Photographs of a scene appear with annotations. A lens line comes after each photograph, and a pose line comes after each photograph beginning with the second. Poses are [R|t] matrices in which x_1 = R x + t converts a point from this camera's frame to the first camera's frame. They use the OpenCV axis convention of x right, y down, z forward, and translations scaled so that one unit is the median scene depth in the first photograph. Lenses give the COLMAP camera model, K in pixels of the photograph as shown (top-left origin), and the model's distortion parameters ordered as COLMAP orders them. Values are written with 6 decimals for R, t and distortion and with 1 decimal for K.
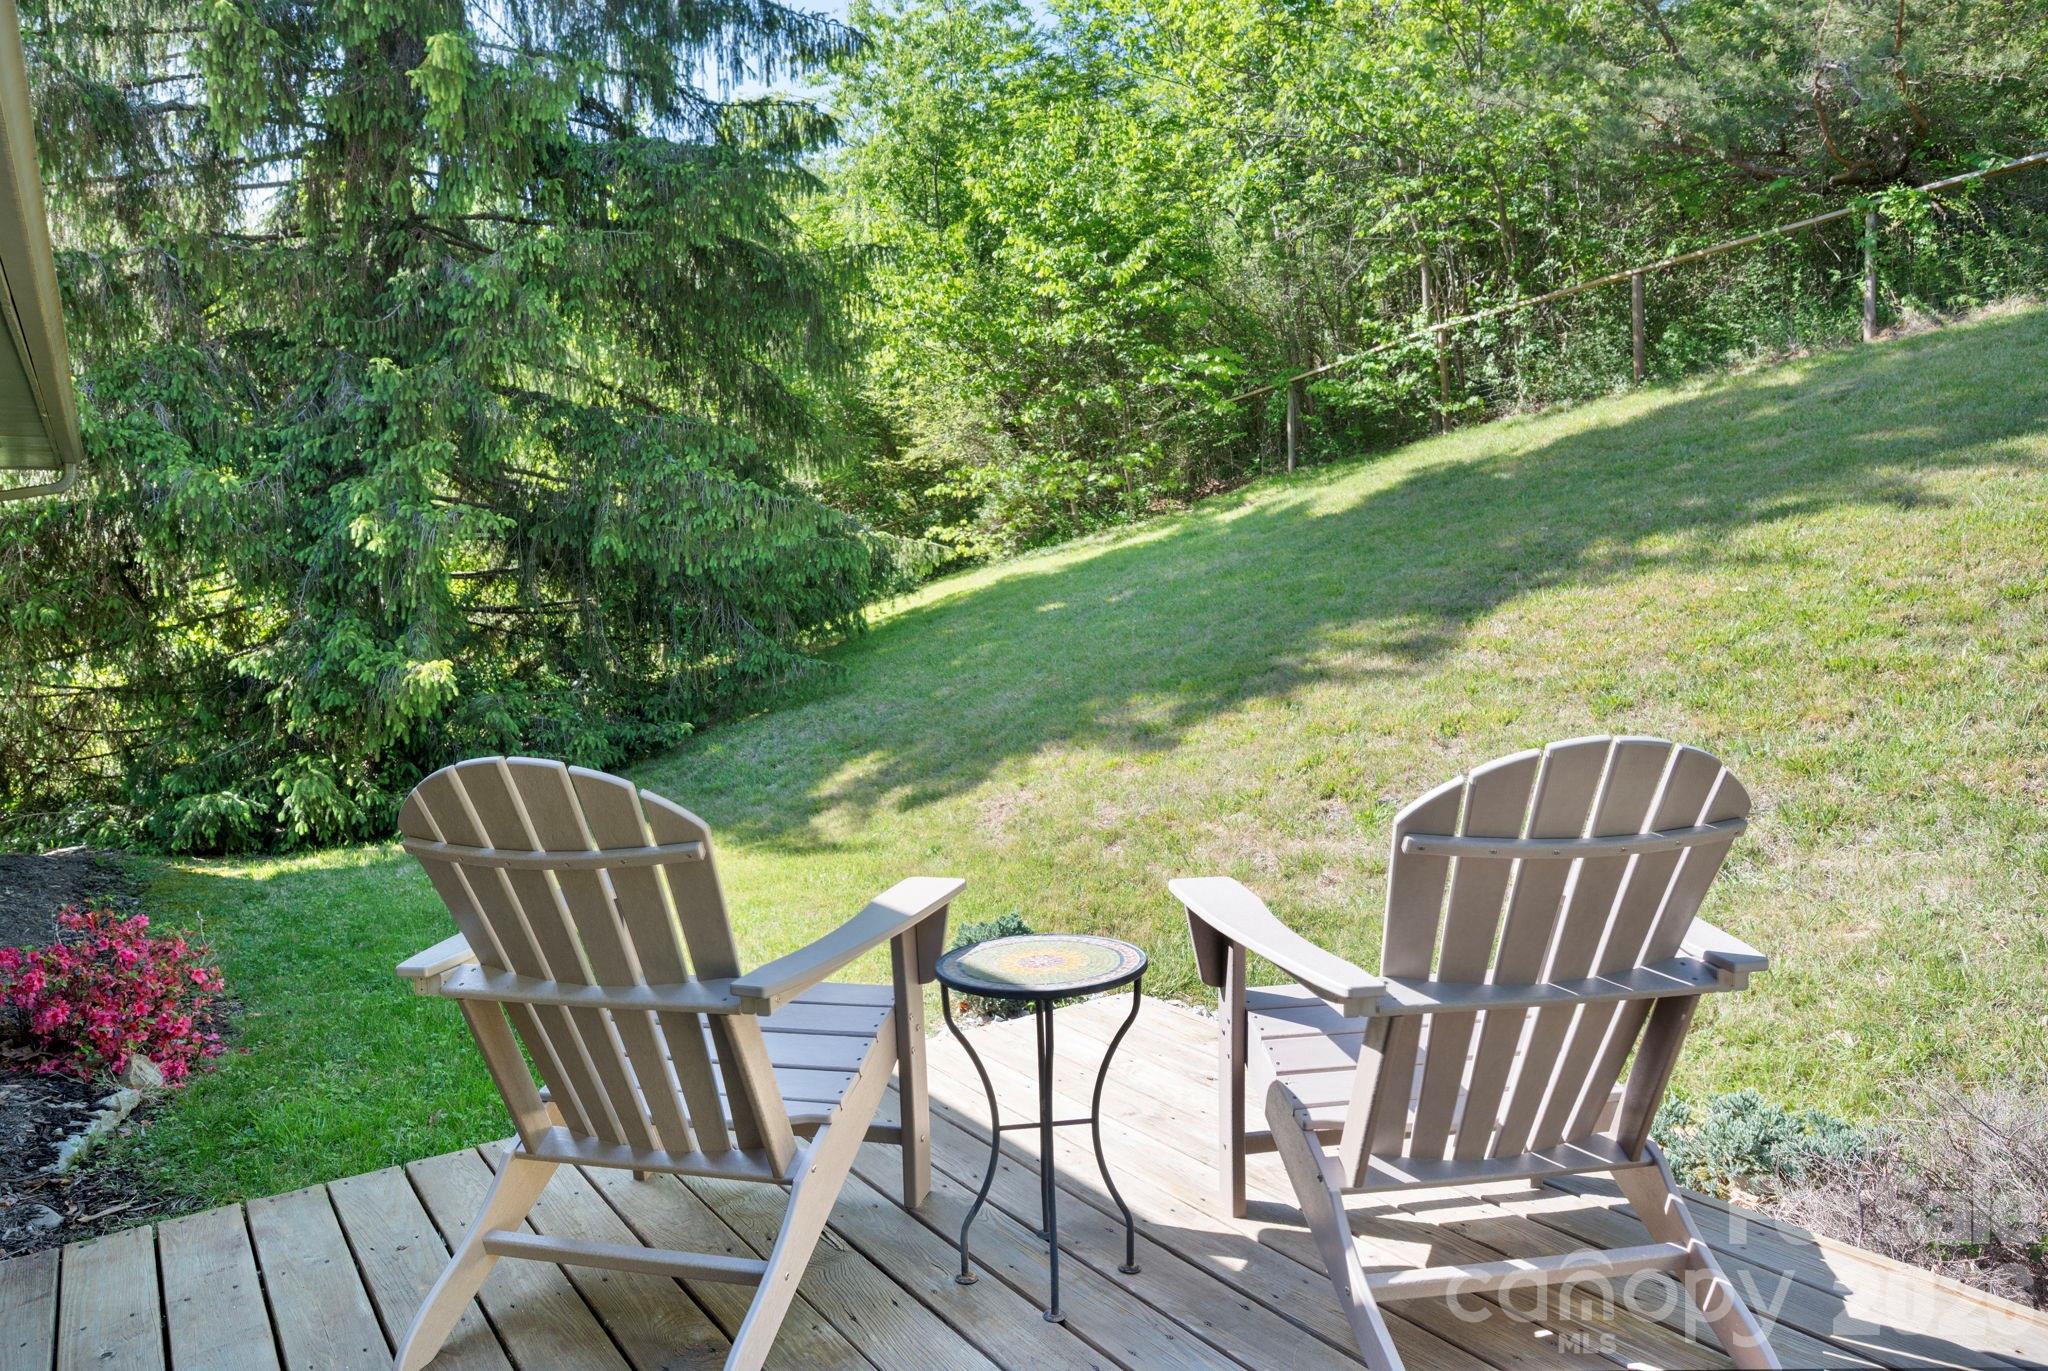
lens RADIAL K [[1306.3, 0, 1012.9], [0, 1306.3, 678.0], [0, 0, 1]] dist [0.000155, -0.003899]
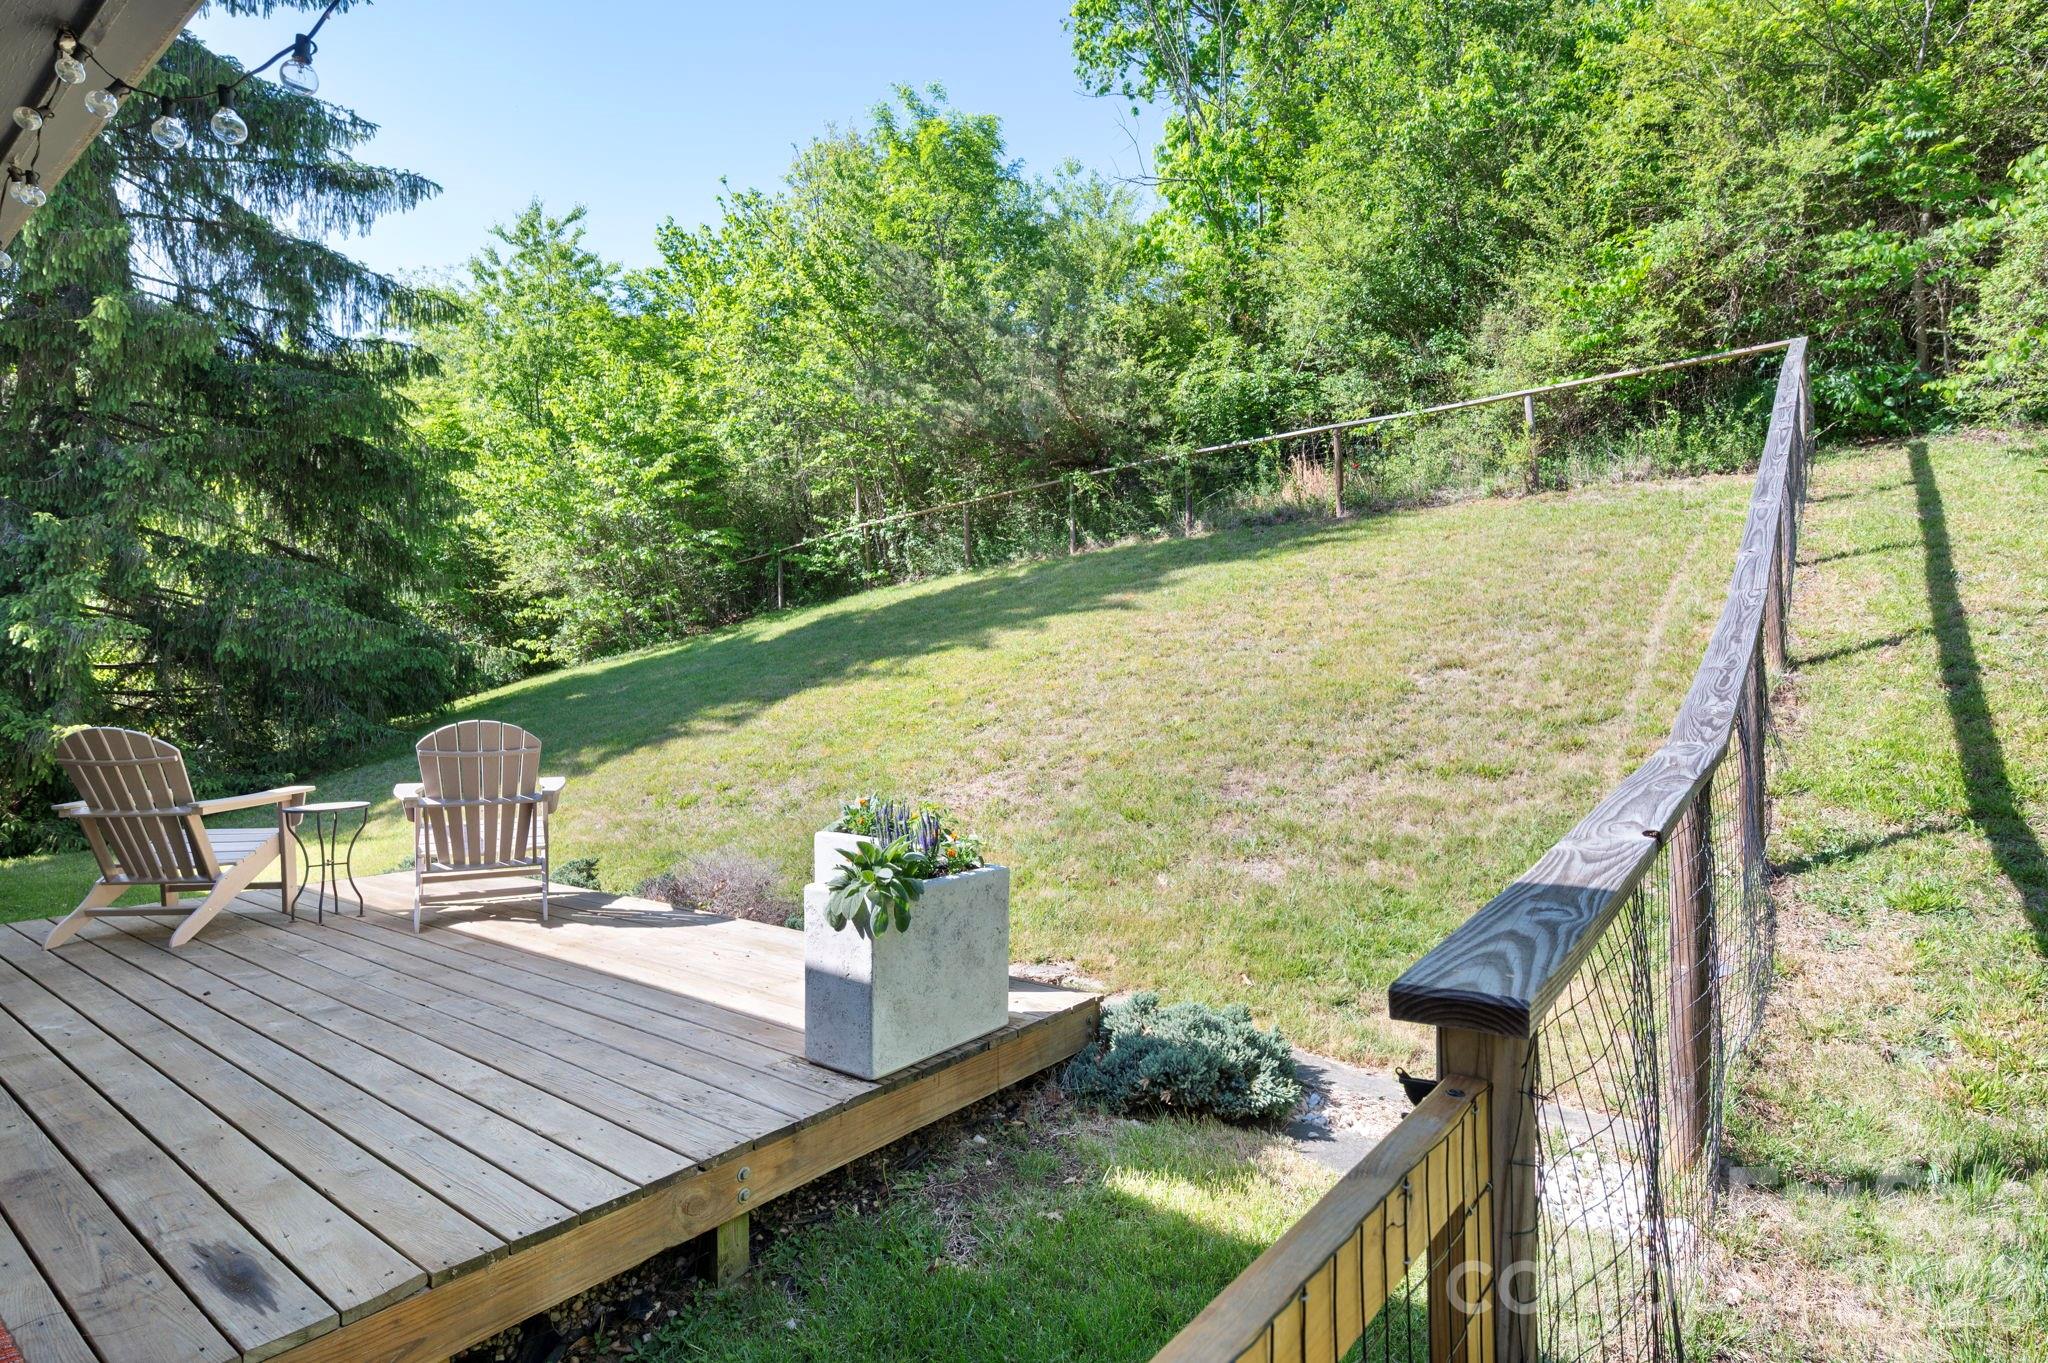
lens RADIAL K [[1031.2, 0, 999.2], [0, 1031.2, 689.3], [0, 0, 1]] dist [-0.005376, 0.000471]
pose [[0.951253, 0.016596, 0.307965, 0.114287], [0.004547, 0.997688, -0.067808, 0.018523], [-0.308378, 0.065903, 0.948978, -0.254737]]
